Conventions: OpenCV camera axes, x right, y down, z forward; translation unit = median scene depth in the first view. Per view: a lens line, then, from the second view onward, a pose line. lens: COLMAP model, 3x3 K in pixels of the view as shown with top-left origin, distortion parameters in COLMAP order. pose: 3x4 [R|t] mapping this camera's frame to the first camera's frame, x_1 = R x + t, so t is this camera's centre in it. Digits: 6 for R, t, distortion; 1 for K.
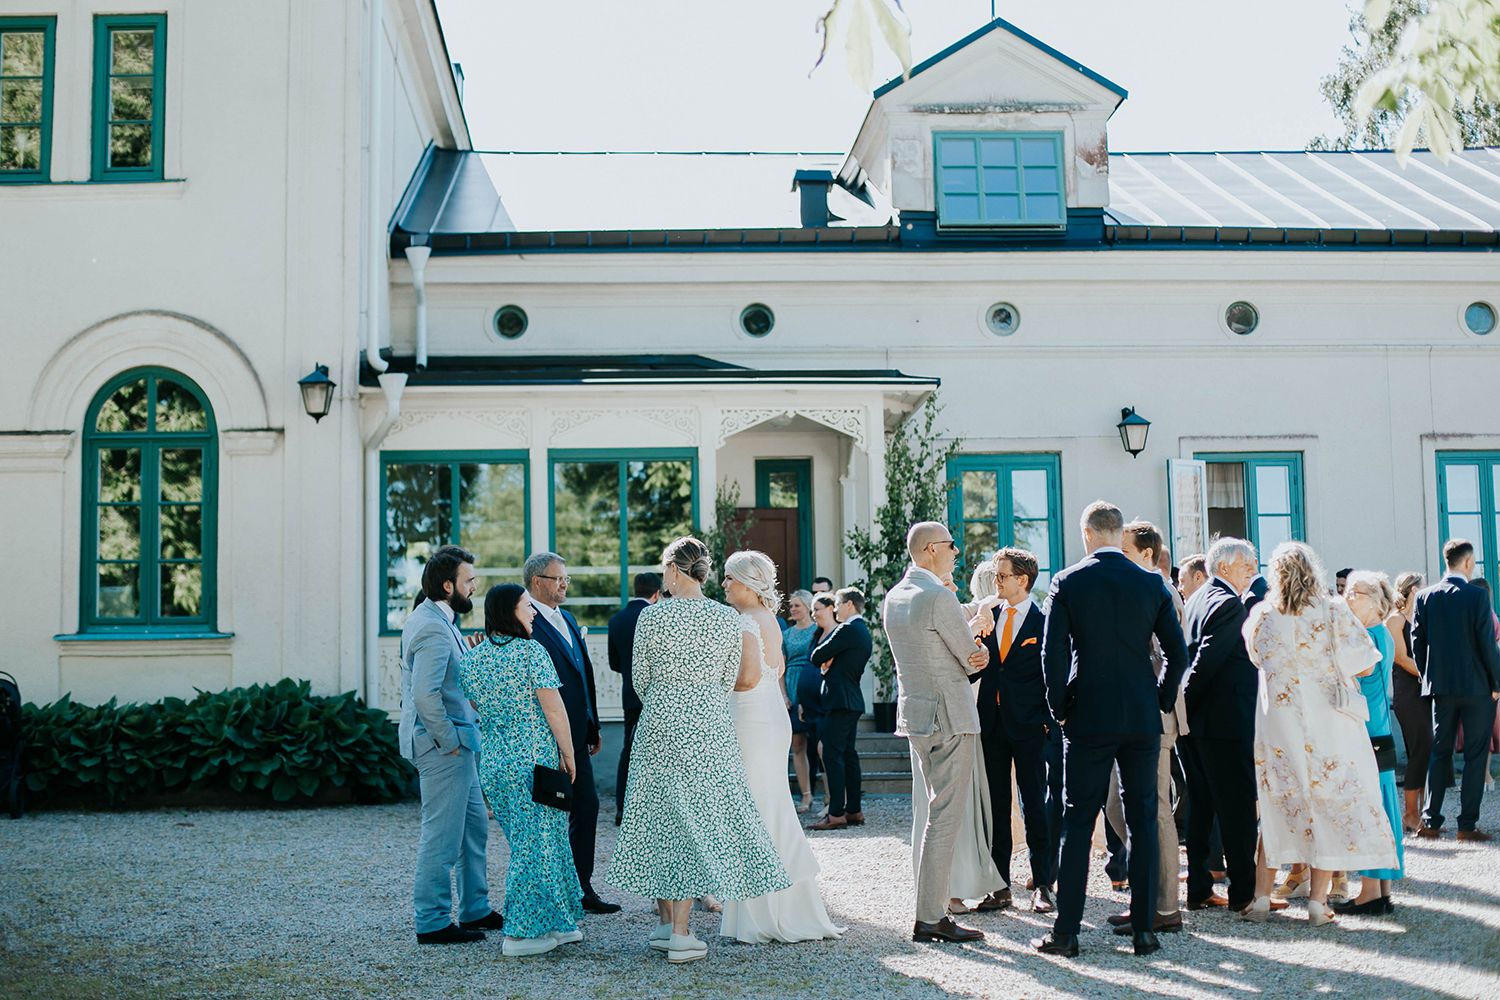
lens RADIAL K [[2219.4, 0, 750.0], [0, 2219.4, 500.0], [0, 0, 1]] dist [-0.122596, 0.015568]
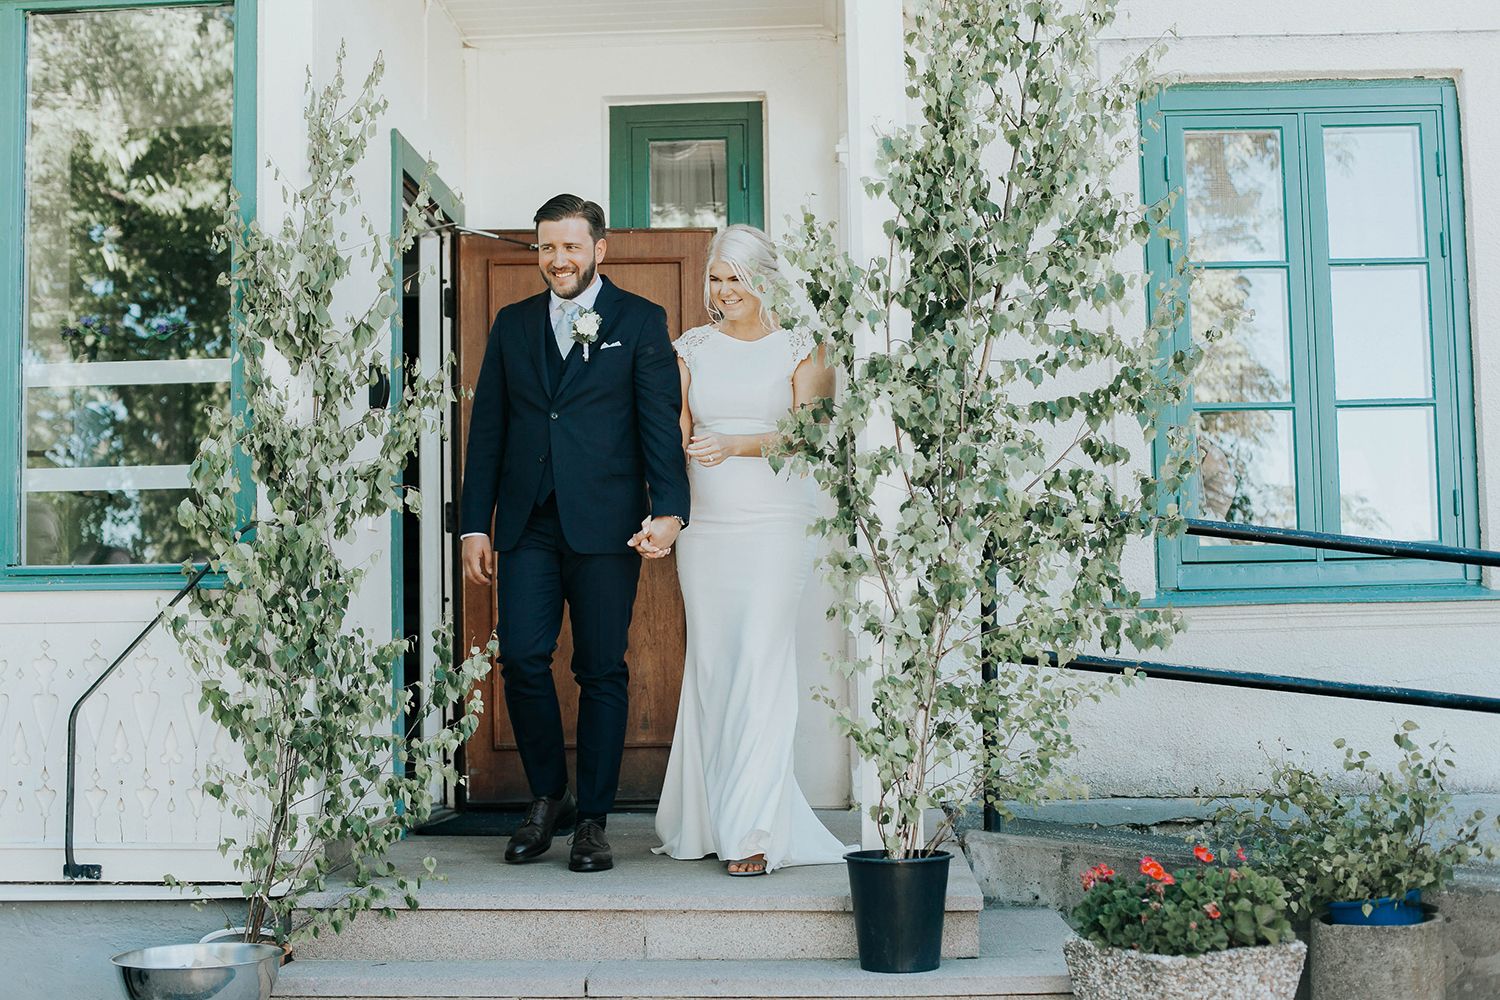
lens RADIAL K [[2171.3, 0, 750.0], [0, 2171.3, 500.0], [0, 0, 1]] dist [-0.124732, 0.021824]
pose [[0.993948, -0.007831, -0.109572, 0.062604], [0.012015, 0.999222, 0.037576, 0.033705], [0.109193, -0.038665, 0.993268, 0.637353]]
